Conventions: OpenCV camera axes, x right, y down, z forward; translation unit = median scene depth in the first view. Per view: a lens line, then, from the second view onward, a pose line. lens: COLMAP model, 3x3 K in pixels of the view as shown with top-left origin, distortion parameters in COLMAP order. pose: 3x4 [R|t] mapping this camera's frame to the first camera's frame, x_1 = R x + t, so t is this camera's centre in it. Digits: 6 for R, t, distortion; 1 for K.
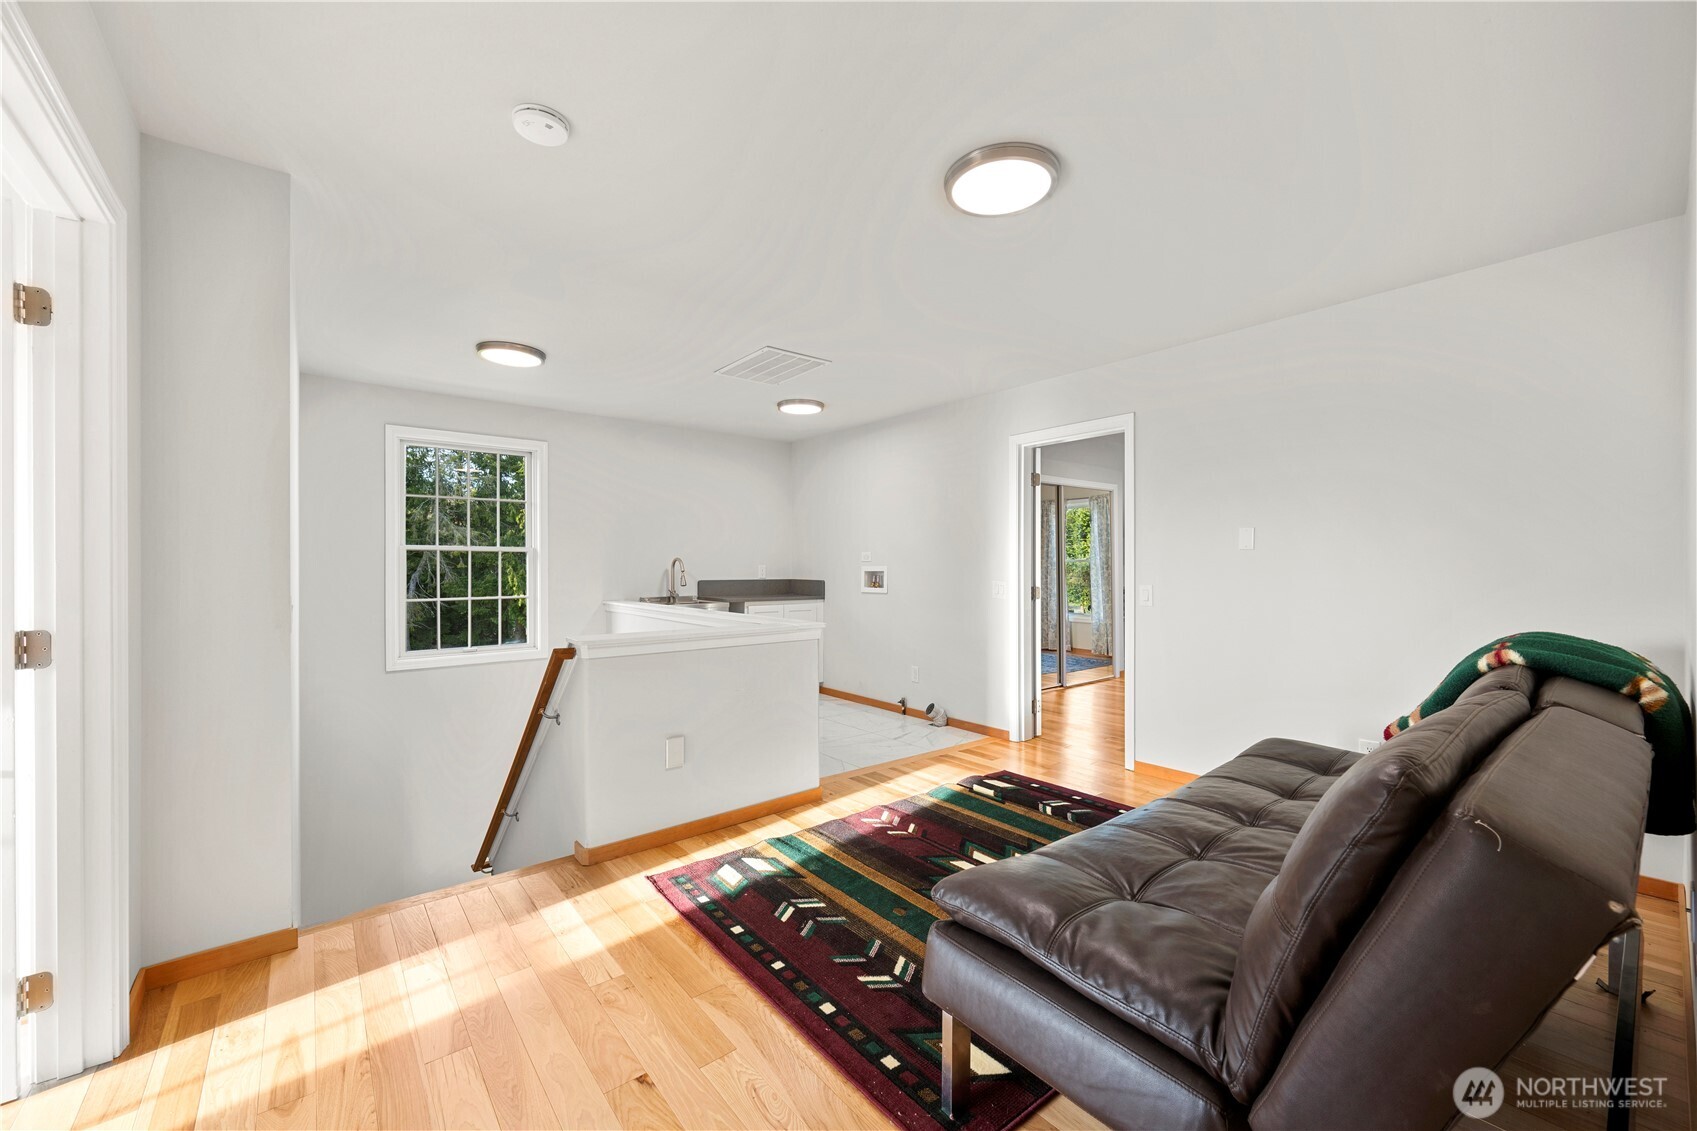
lens RADIAL K [[674.4, 0, 844.9], [0, 674.4, 564.6], [0, 0, 1]] dist [-0.006960, 0.000678]
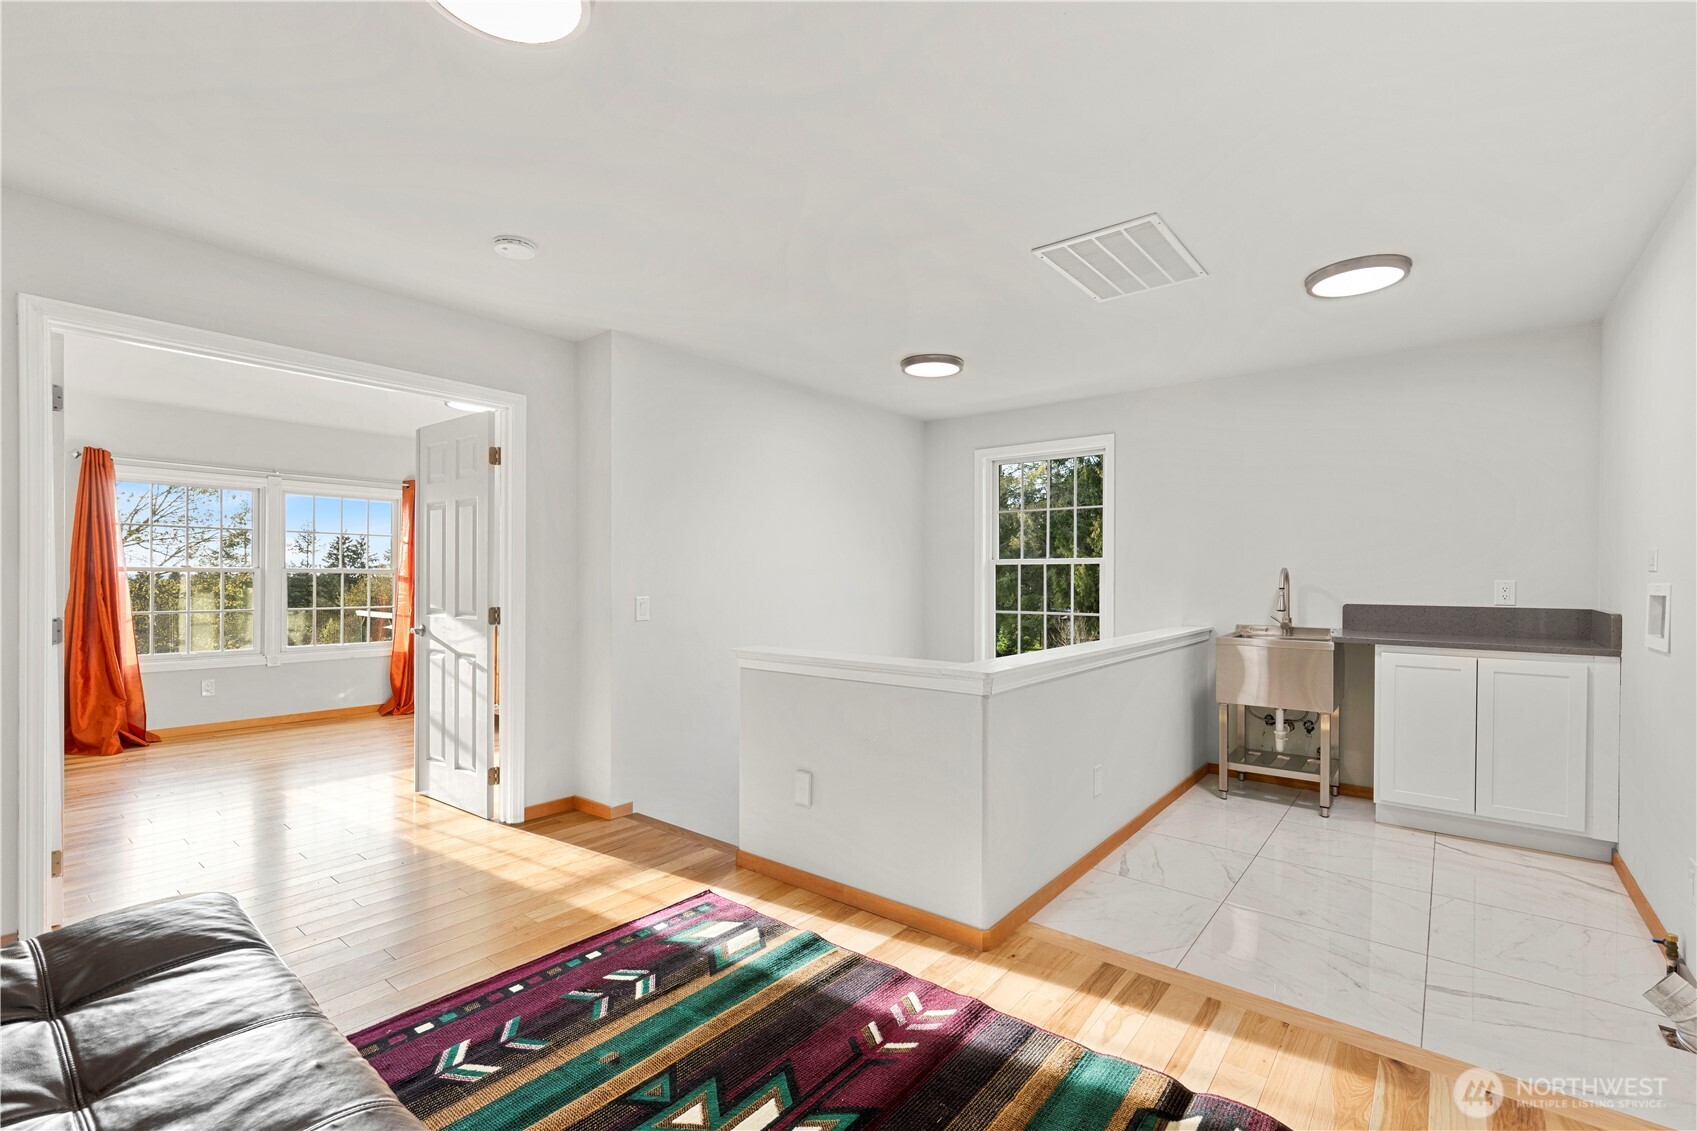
lens RADIAL K [[741.8, 0, 844.3], [0, 741.8, 577.3], [0, 0, 1]] dist [0.002760, 0.000000]
pose [[0.197403, 0.000653, -0.980322, 0.687429], [0.003078, 0.999994, 0.001286, -0.004611], [0.980318, -0.003271, 0.197400, 0.814669]]
